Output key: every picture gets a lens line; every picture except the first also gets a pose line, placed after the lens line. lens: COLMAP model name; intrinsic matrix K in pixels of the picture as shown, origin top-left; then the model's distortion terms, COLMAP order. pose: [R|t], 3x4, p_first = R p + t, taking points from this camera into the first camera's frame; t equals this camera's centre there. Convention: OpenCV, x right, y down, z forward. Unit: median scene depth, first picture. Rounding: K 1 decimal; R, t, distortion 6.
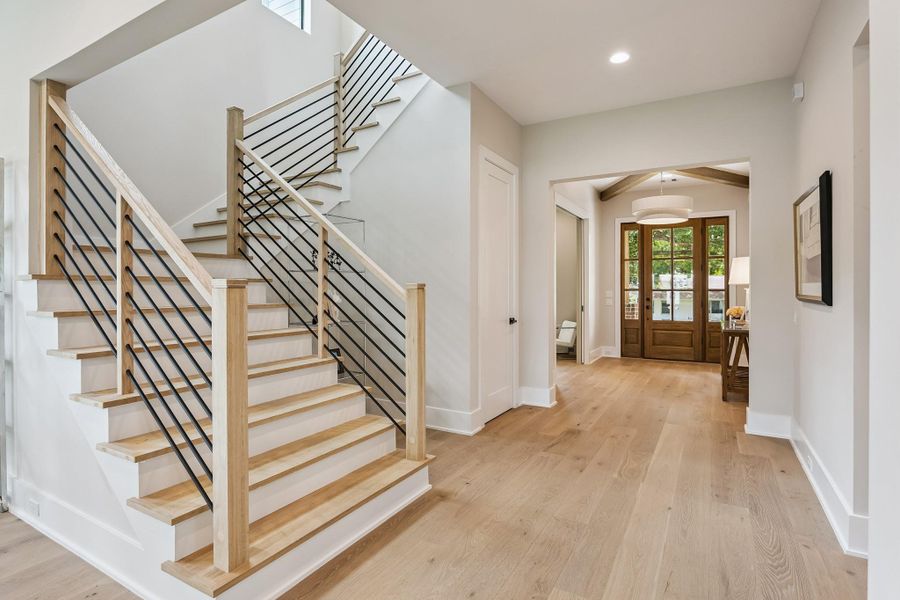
lens RADIAL K [[454.2, 0, 451.1], [0, 454.2, 296.5], [0, 0, 1]] dist [0.001979, 0.000130]
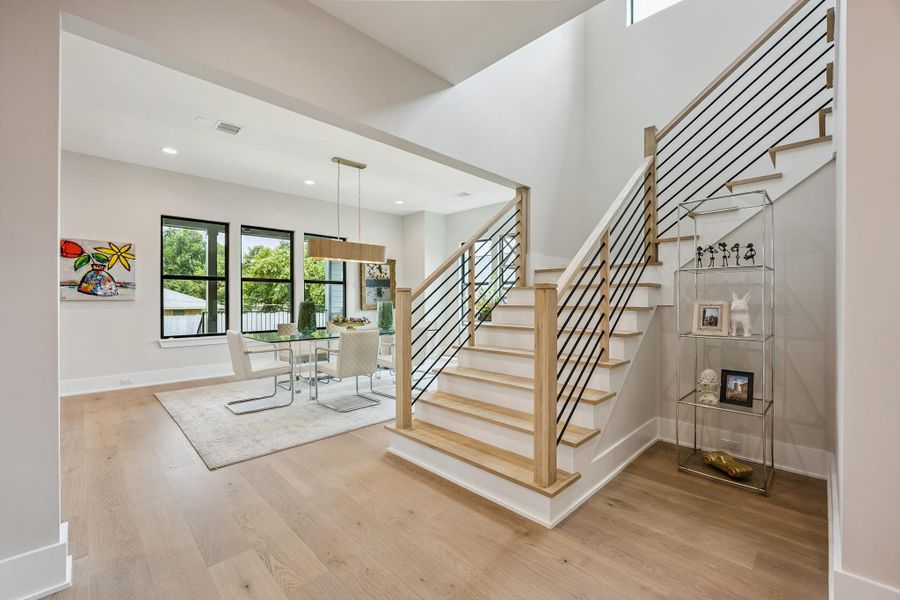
lens RADIAL K [[368.8, 0, 451.3], [0, 368.8, 301.0], [0, 0, 1]] dist [-0.002361, -0.000120]
pose [[-0.260360, 0.003403, -0.965506, 0.780897], [-0.010011, 0.999931, 0.006224, 0.002428], [0.965460, 0.011286, -0.260308, 1.190118]]
